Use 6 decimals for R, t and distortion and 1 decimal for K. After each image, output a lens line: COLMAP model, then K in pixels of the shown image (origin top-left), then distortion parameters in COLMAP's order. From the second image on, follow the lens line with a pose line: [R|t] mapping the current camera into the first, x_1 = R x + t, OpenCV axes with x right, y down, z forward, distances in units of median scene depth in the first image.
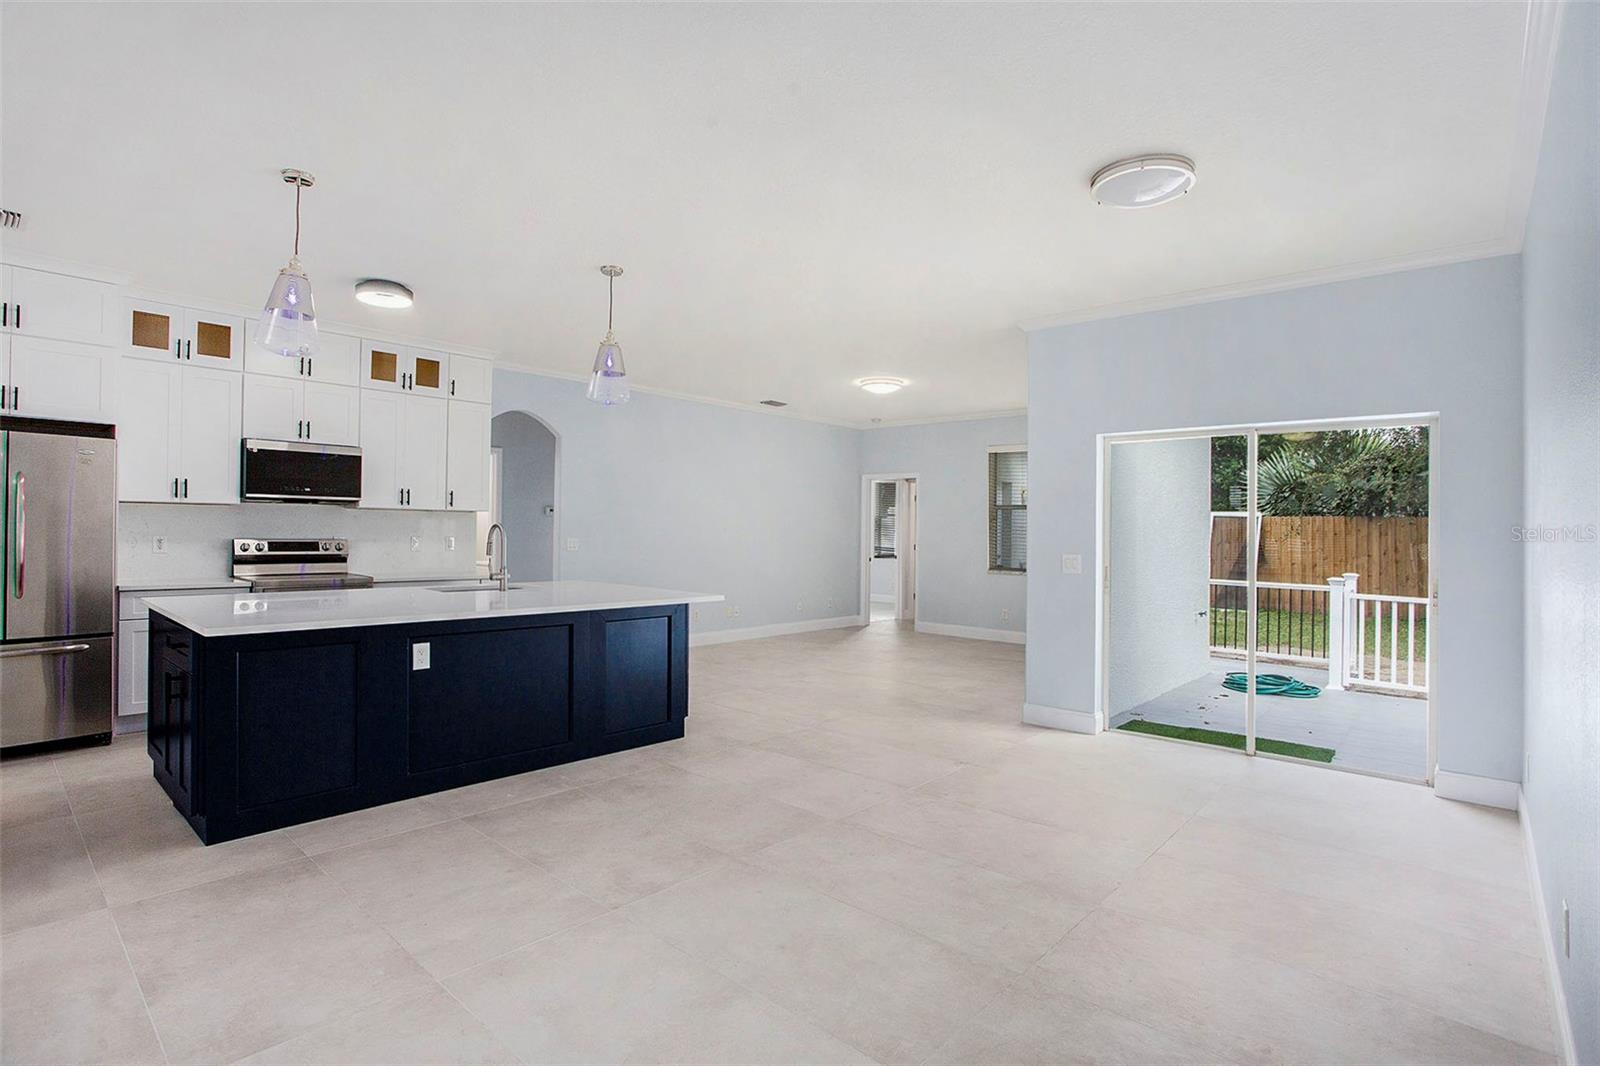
lens RADIAL K [[791.3, 0, 790.1], [0, 791.3, 530.5], [0, 0, 1]] dist [-0.040133, 0.006690]
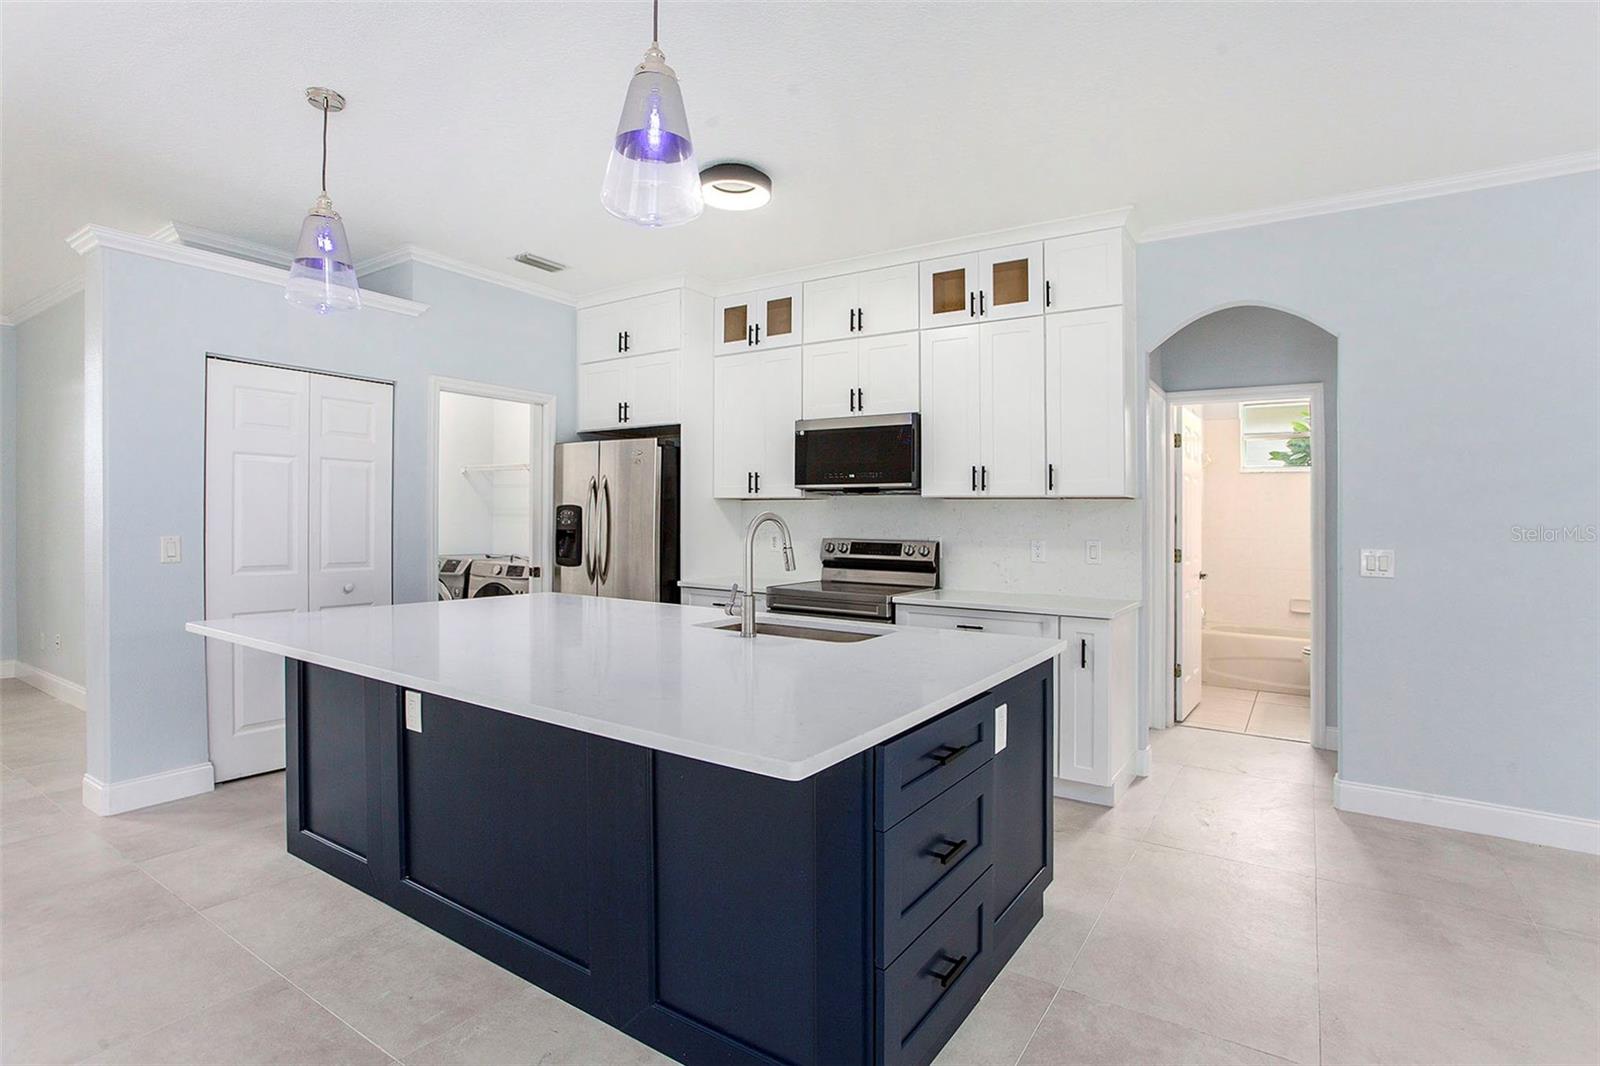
lens RADIAL K [[791.3, 0, 803.4], [0, 791.3, 533.7], [0, 0, 1]] dist [-0.040133, 0.006690]
pose [[0.149357, 0.007895, -0.988752, 0.145846], [-0.009472, 0.999934, 0.006554, 0.000495], [0.988738, 0.008387, 0.149422, 0.760916]]
